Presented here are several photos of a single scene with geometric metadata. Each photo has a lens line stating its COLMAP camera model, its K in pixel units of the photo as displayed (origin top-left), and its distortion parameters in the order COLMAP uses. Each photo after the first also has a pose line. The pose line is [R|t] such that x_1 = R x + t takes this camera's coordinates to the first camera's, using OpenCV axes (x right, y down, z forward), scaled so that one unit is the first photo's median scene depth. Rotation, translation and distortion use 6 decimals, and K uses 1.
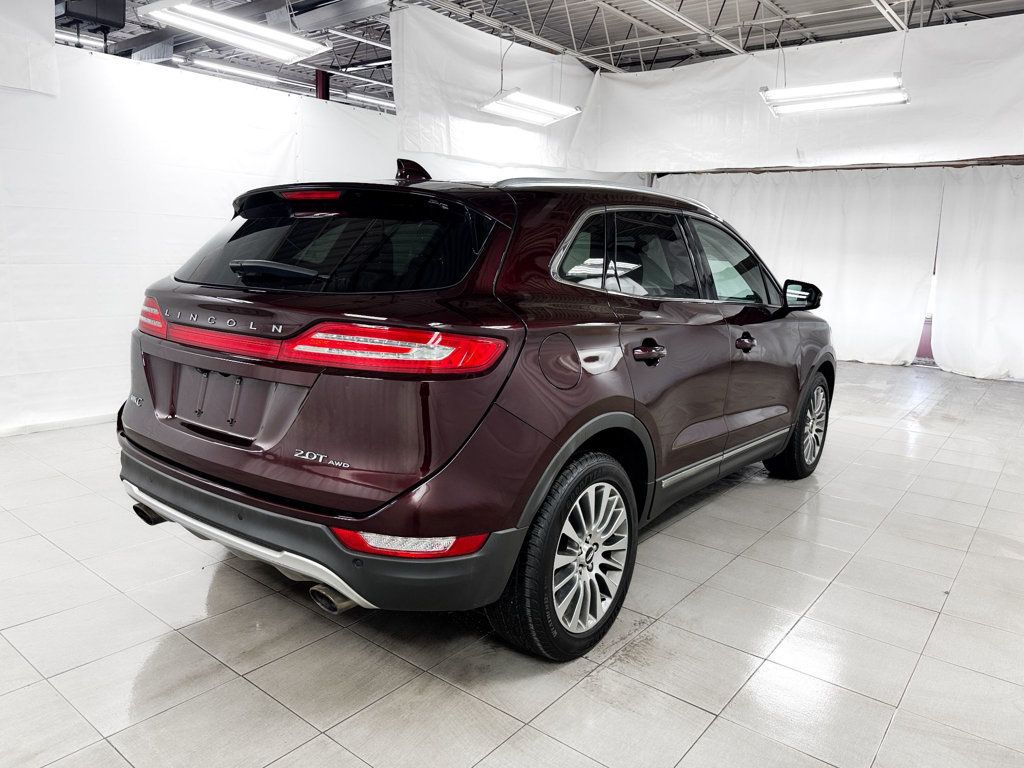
lens RADIAL K [[718.8, 0, 512.0], [0, 718.8, 384.0], [0, 0, 1]] dist [0.071991, -0.115021]
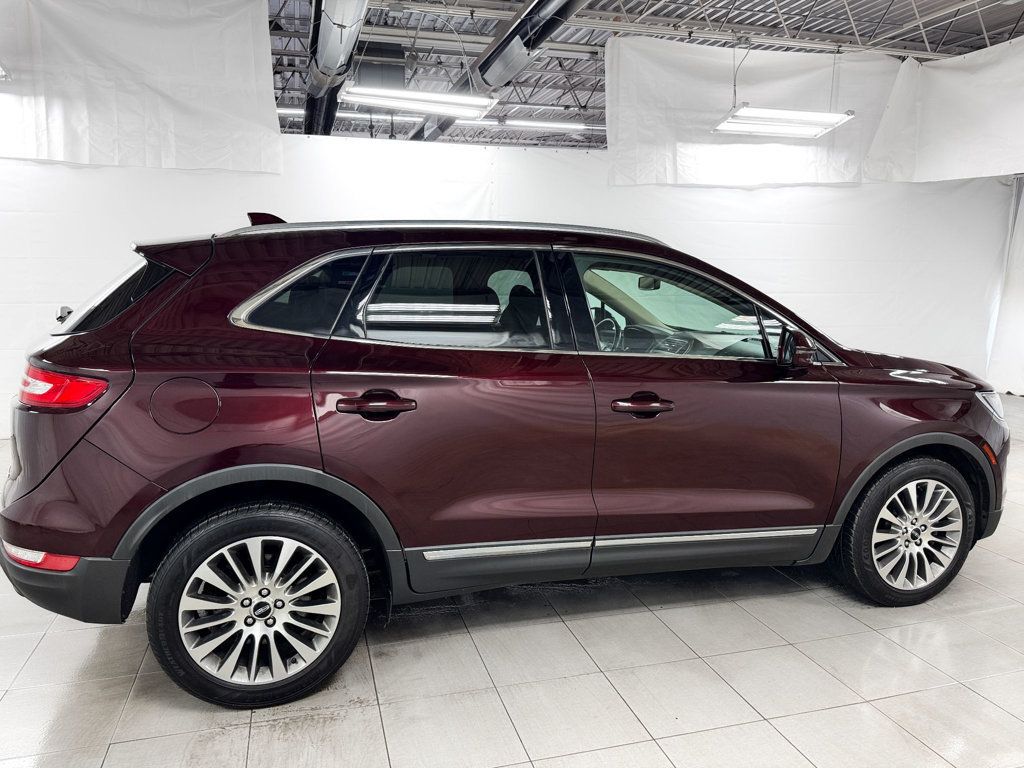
lens RADIAL K [[718.8, 0, 512.0], [0, 718.8, 384.0], [0, 0, 1]] dist [0.071991, -0.115021]
pose [[0.818964, 0.066451, -0.569985, 0.319765], [-0.089095, 0.995952, -0.011902, -0.028474], [0.566887, 0.060530, 0.821569, 0.129765]]
